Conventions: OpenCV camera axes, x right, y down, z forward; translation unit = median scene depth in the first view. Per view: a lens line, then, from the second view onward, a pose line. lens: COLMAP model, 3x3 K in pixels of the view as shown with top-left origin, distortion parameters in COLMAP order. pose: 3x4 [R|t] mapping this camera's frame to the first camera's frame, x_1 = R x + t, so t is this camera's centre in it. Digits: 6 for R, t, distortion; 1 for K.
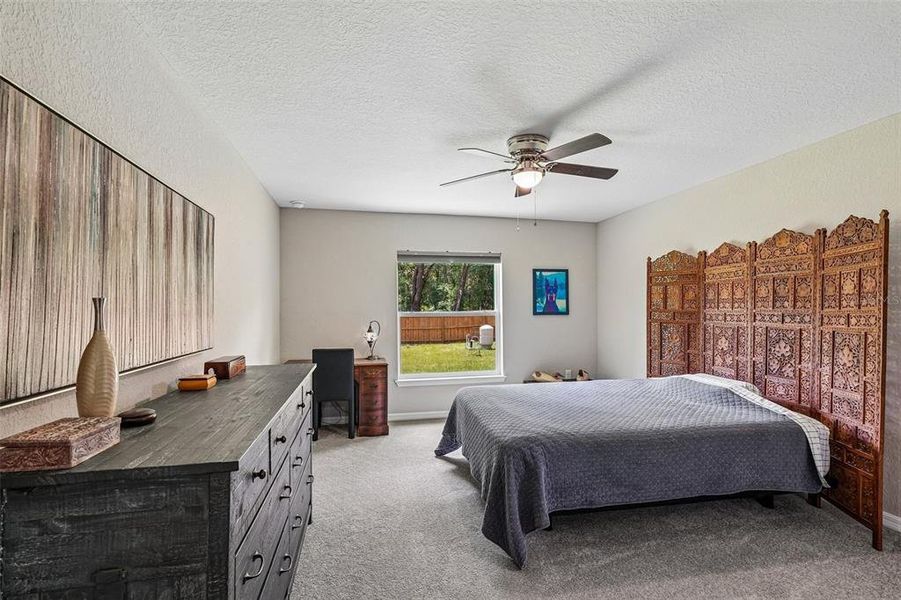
lens RADIAL K [[406.3, 0, 449.3], [0, 406.3, 304.6], [0, 0, 1]] dist [-0.004676, 0.002703]
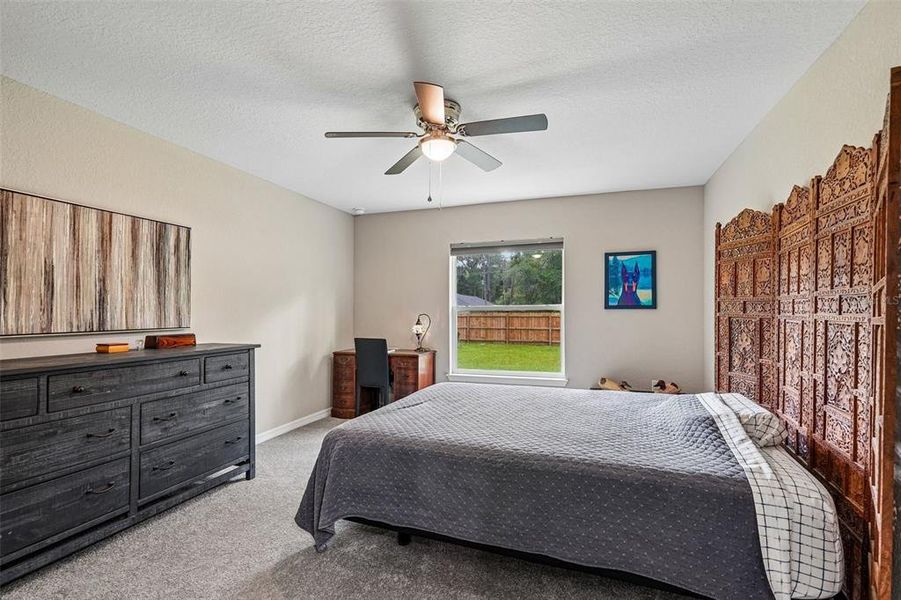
lens RADIAL K [[406.3, 0, 456.3], [0, 406.3, 305.2], [0, 0, 1]] dist [-0.004676, 0.002703]
pose [[0.855824, -0.006245, -0.517229, 0.377577], [0.005791, 0.999980, -0.002492, 0.018152], [0.517234, -0.000863, 0.855844, 0.141354]]
